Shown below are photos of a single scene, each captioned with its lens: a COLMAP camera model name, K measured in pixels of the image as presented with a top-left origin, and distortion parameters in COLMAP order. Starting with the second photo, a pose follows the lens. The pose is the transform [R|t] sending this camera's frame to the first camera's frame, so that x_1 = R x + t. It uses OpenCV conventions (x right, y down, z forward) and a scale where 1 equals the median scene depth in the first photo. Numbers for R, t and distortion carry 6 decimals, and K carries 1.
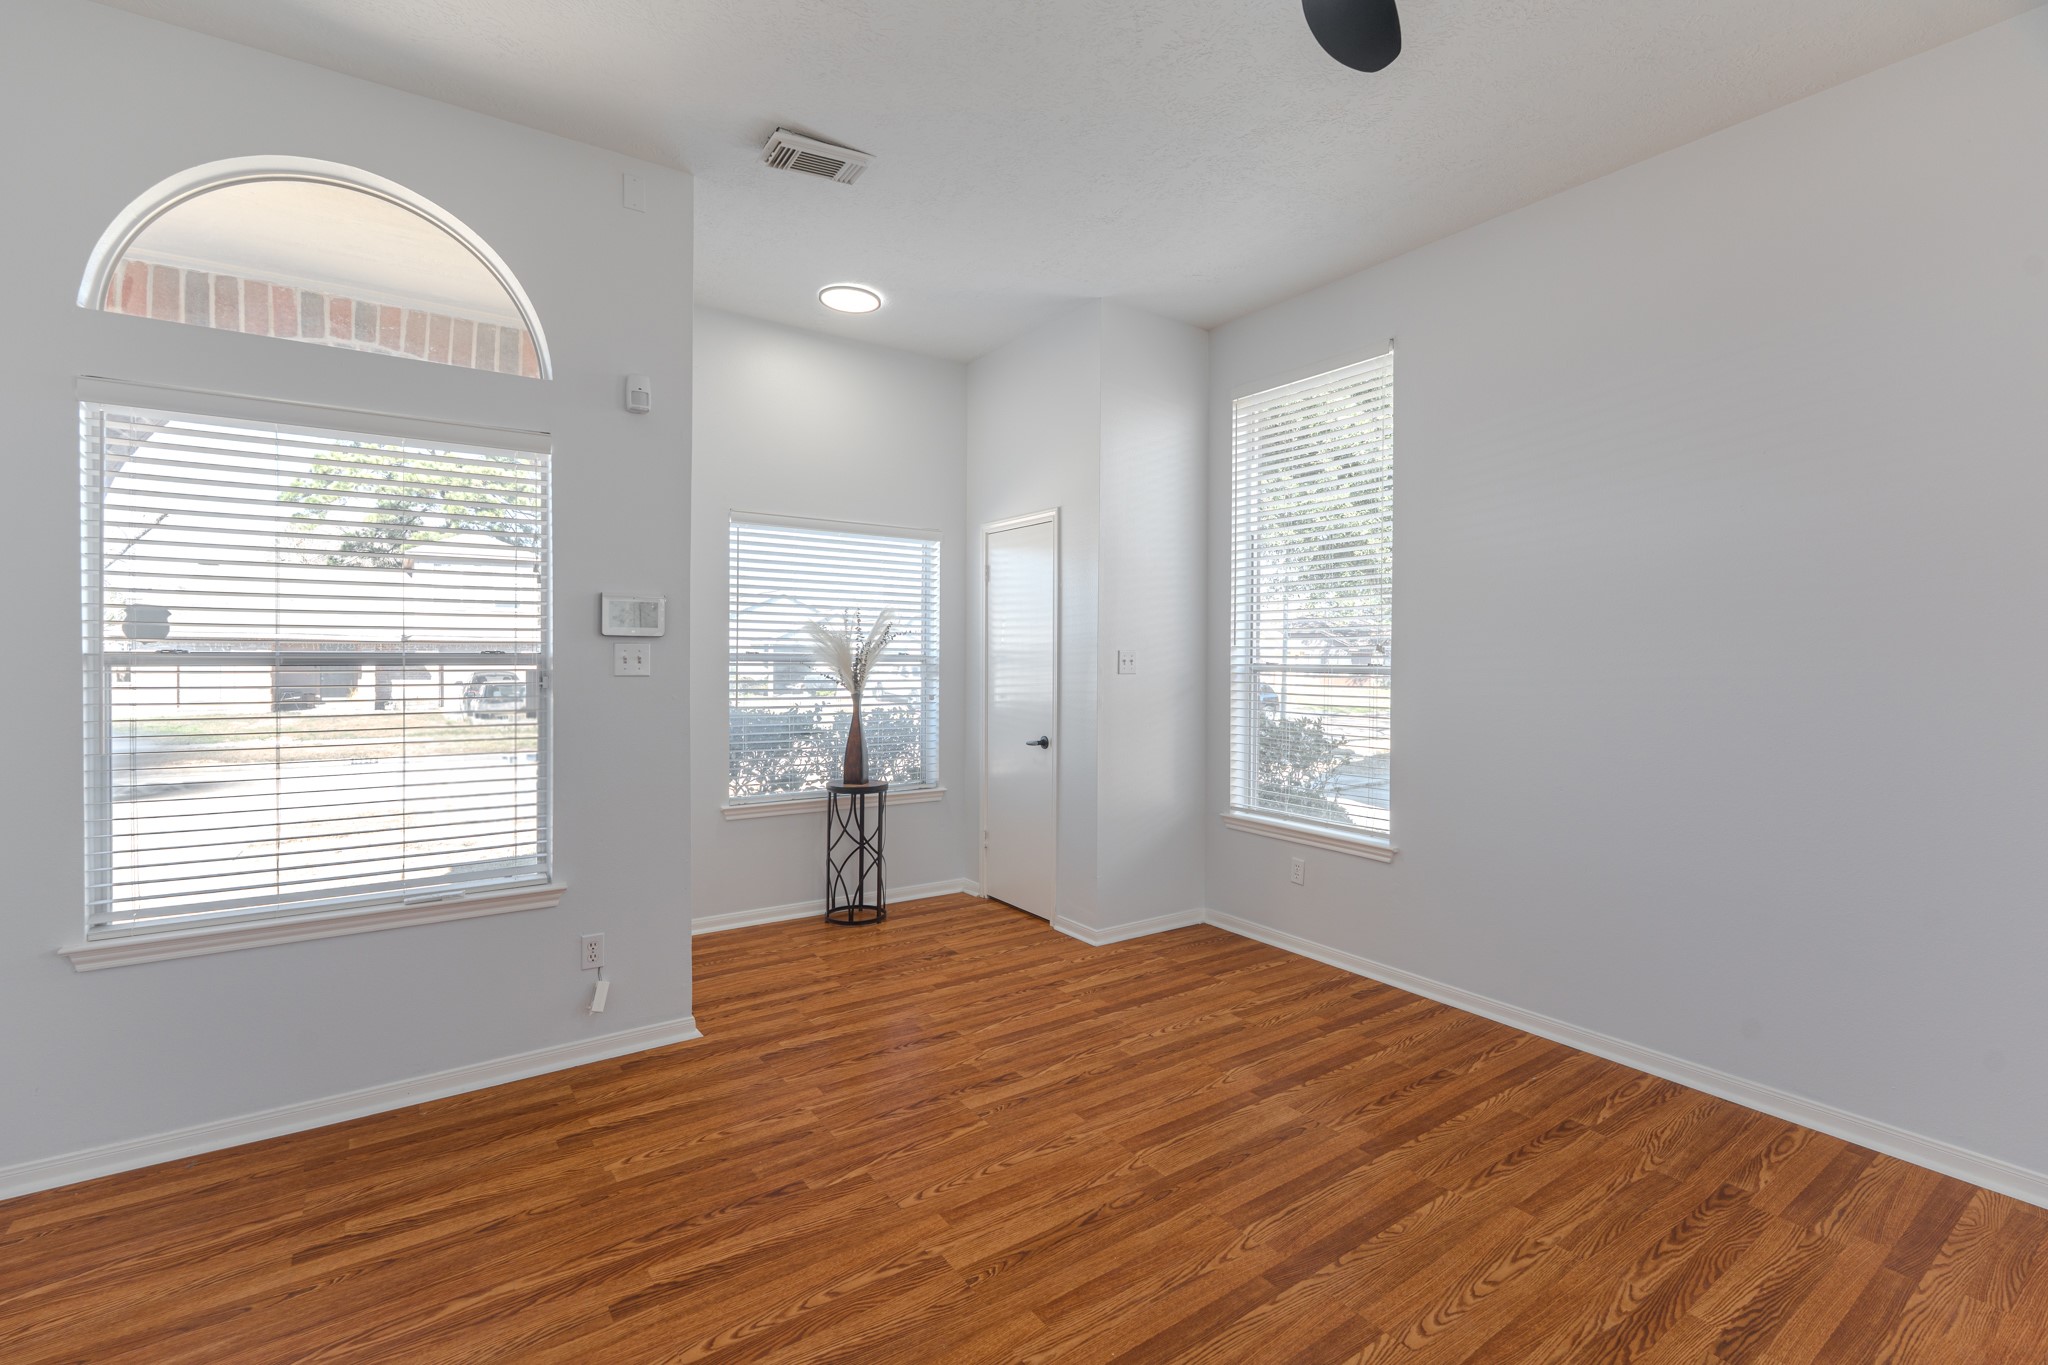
lens RADIAL K [[904.6, 0, 1003.5], [0, 904.6, 665.0], [0, 0, 1]] dist [-0.004391, -0.000366]
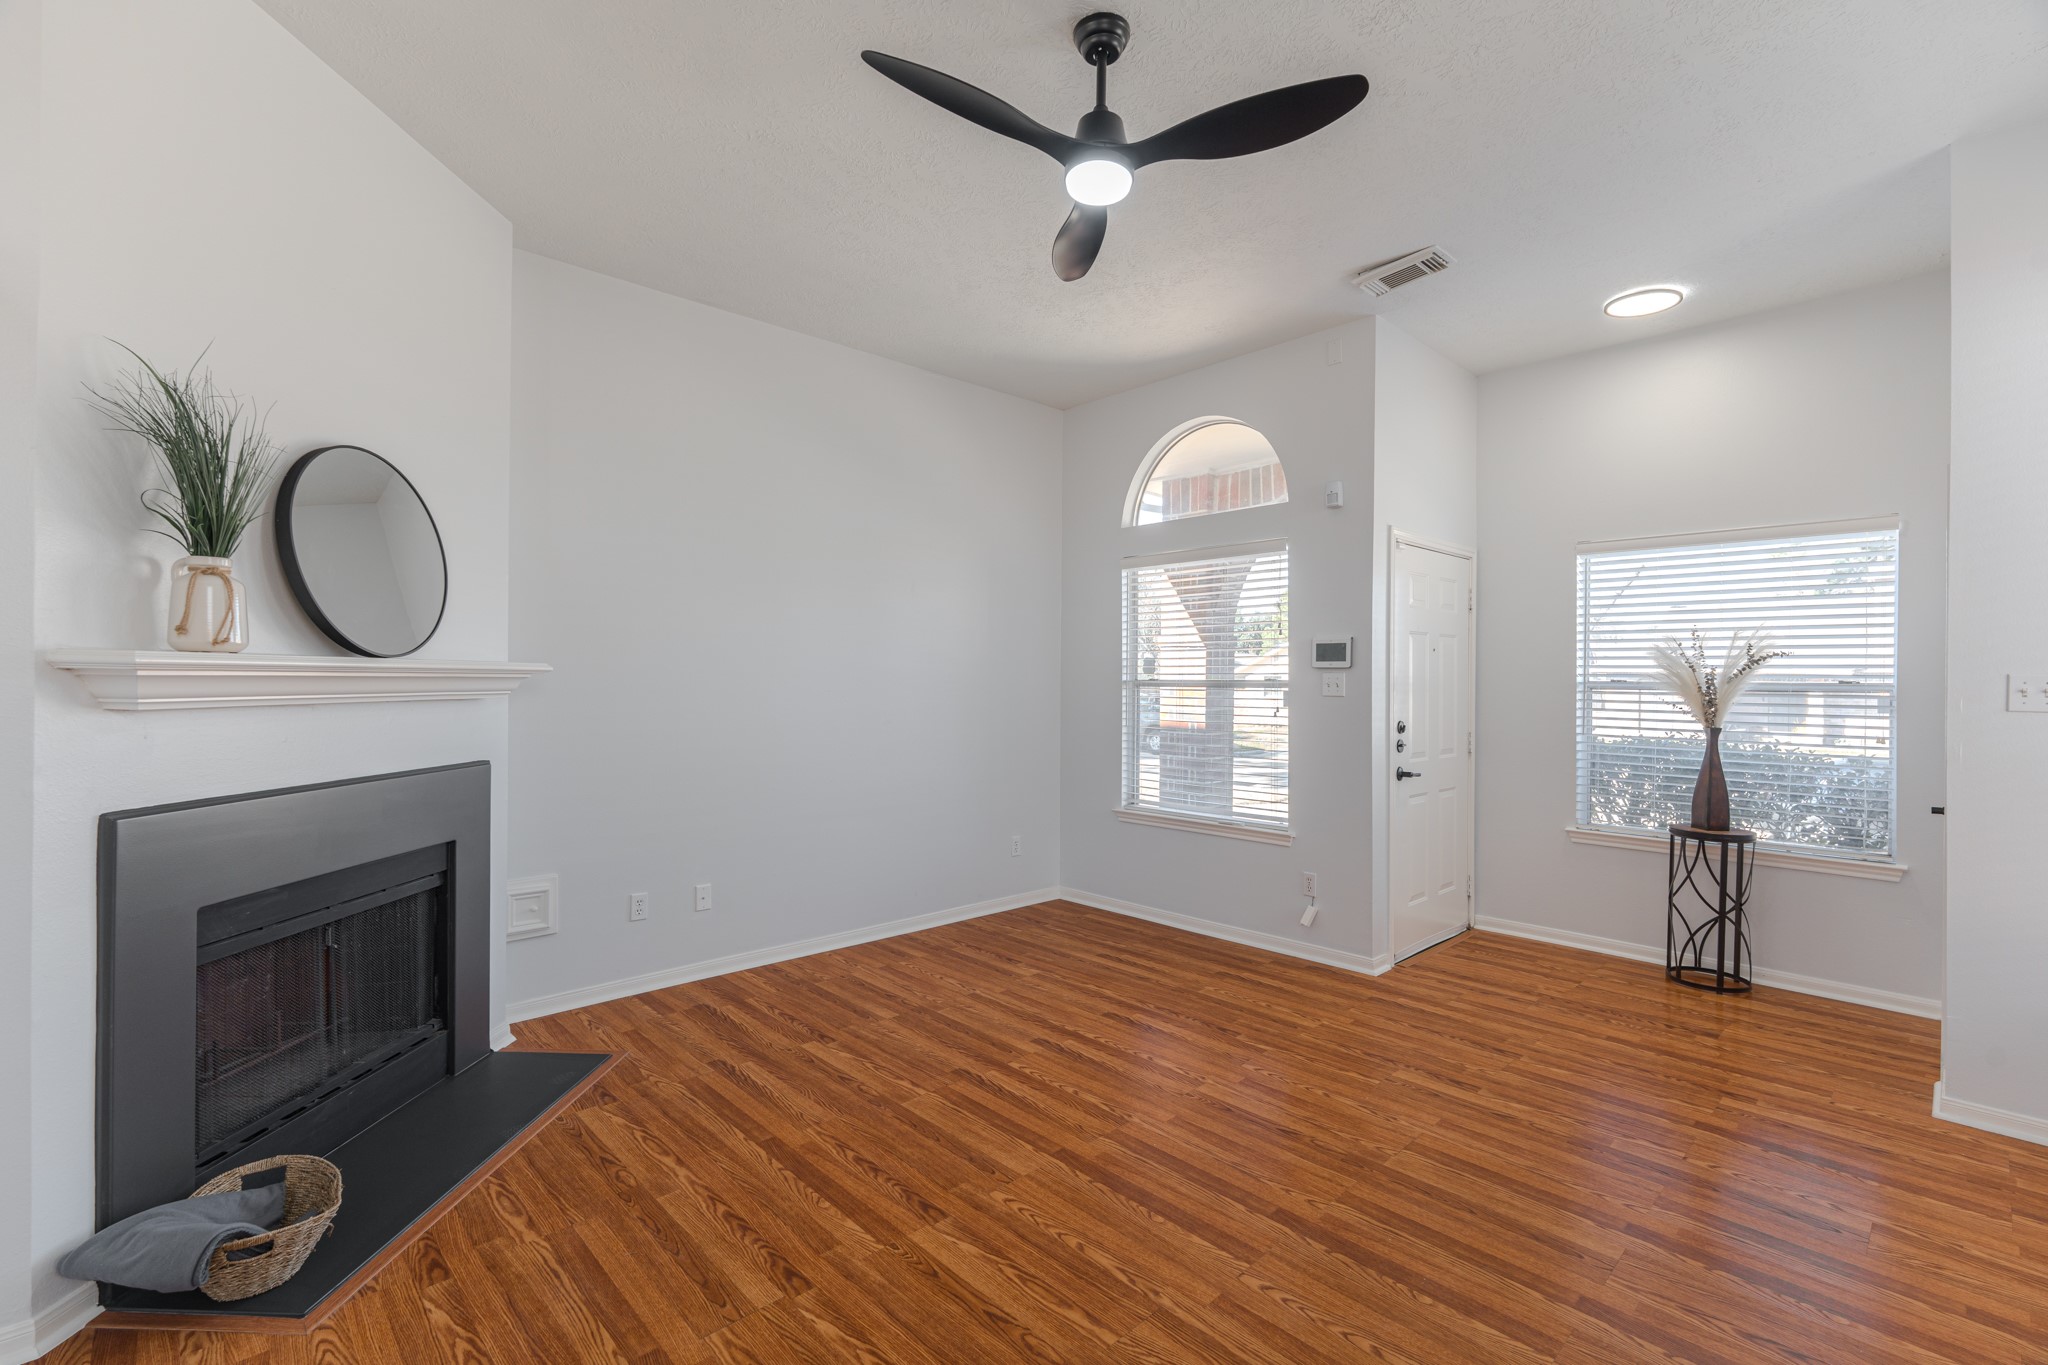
lens RADIAL K [[904.6, 0, 1035.2], [0, 904.6, 694.2], [0, 0, 1]] dist [-0.004391, -0.000366]
pose [[0.158842, 0.010642, -0.987247, 0.925004], [-0.016736, 0.999827, 0.008085, 0.005702], [0.987162, 0.015239, 0.158993, 0.329630]]
